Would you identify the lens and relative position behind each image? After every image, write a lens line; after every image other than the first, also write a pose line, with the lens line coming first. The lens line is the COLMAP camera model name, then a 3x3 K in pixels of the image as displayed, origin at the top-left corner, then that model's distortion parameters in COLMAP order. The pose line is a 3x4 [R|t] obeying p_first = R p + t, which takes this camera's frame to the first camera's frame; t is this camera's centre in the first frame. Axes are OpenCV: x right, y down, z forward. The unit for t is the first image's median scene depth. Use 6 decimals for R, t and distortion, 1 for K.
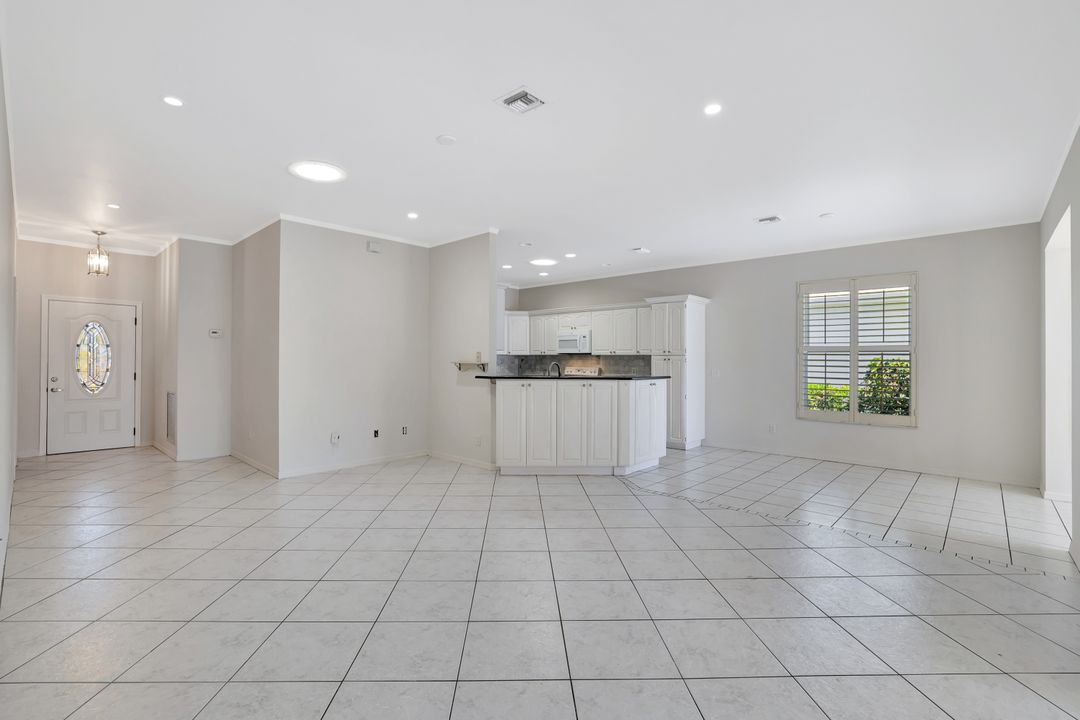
lens RADIAL K [[484.1, 0, 531.4], [0, 484.1, 351.2], [0, 0, 1]] dist [-0.050249, 0.019745]
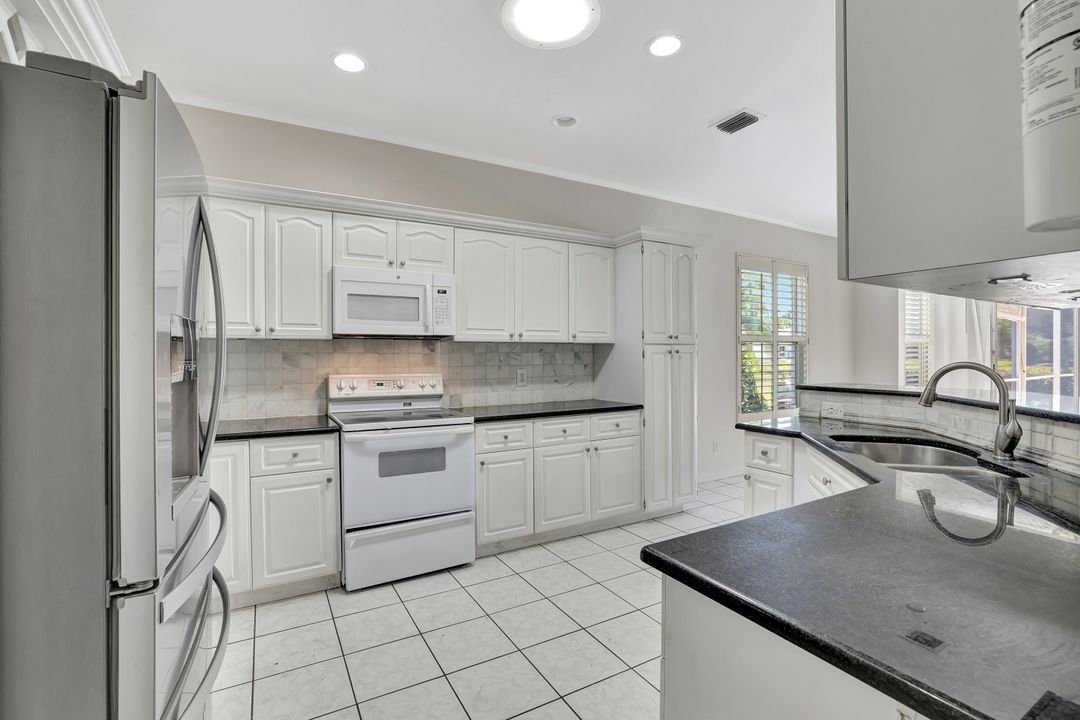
lens RADIAL K [[484.1, 0, 531.4], [0, 484.1, 351.2], [0, 0, 1]] dist [-0.050249, 0.019745]
pose [[0.299719, -0.006017, 0.954008, -0.228233], [-0.014841, 0.999830, 0.010969, 0.011047], [-0.953912, -0.017446, 0.299579, 0.838236]]
